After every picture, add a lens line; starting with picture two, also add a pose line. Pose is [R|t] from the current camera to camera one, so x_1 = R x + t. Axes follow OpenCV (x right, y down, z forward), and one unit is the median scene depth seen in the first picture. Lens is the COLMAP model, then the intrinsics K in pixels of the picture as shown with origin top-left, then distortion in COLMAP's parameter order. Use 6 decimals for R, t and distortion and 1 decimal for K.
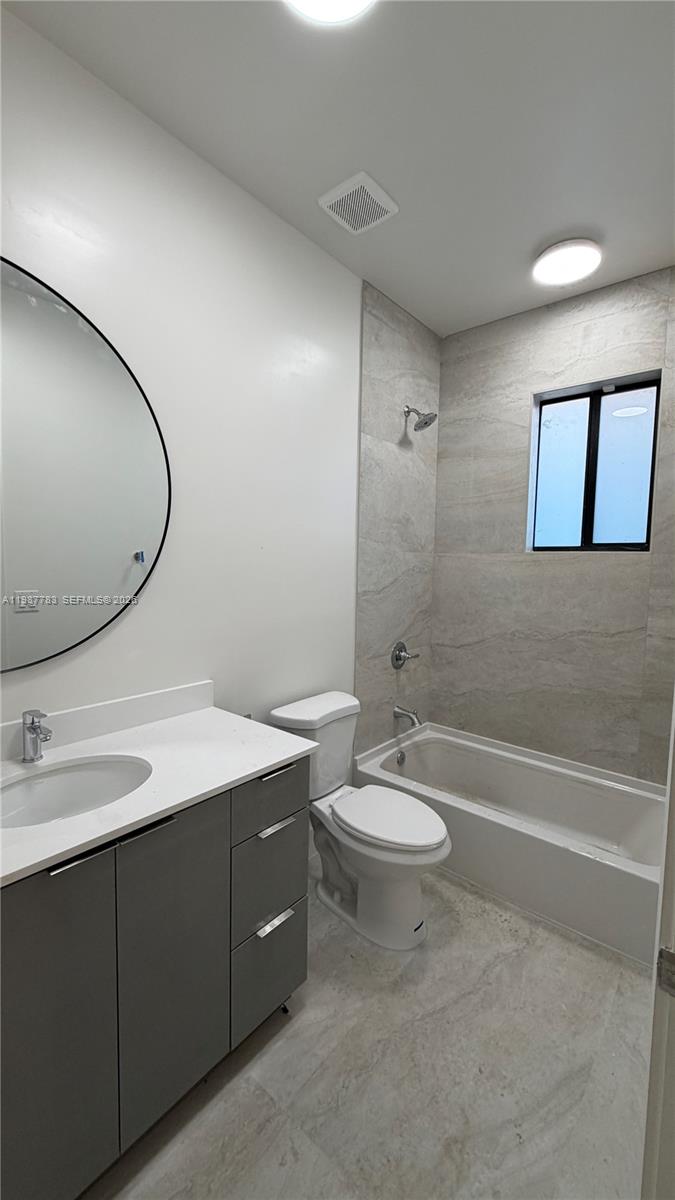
lens RADIAL K [[479.1, 0, 334.2], [0, 479.1, 600.7], [0, 0, 1]] dist [-0.000087, -0.000022]
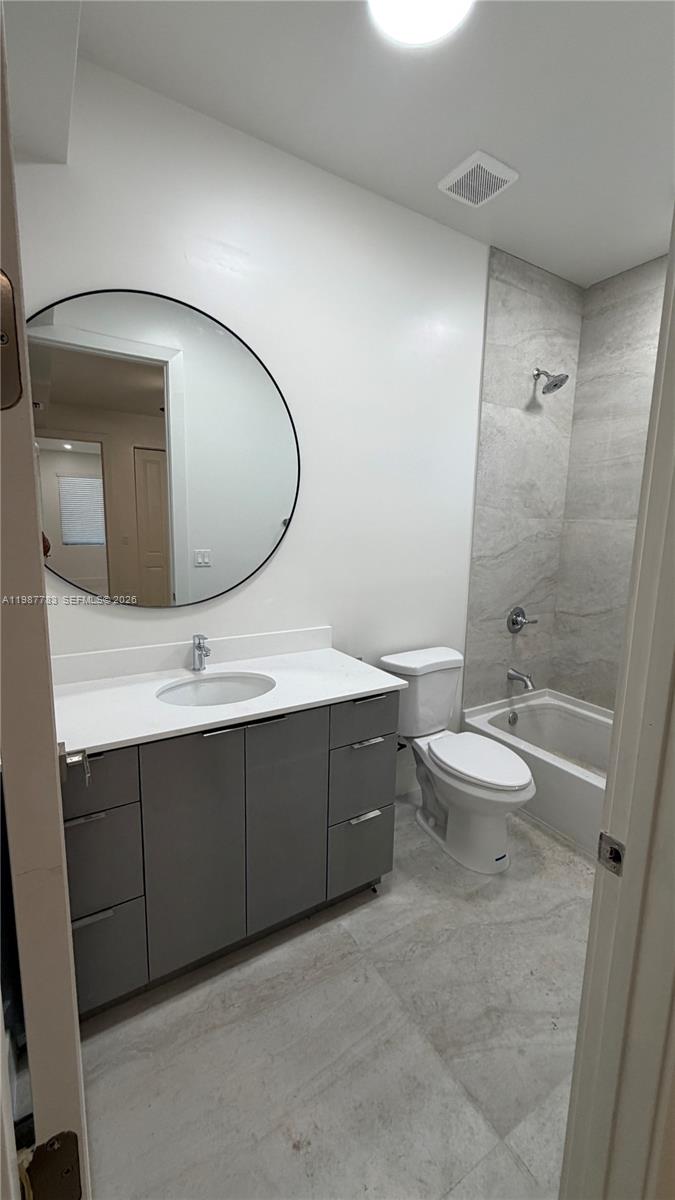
lens RADIAL K [[479.1, 0, 332.9], [0, 479.1, 603.7], [0, 0, 1]] dist [-0.000087, -0.000022]
pose [[0.948114, 0.053030, -0.313477, 0.116865], [-0.028378, 0.996171, 0.082690, 0.007599], [0.316662, -0.069504, 0.945989, -0.130303]]
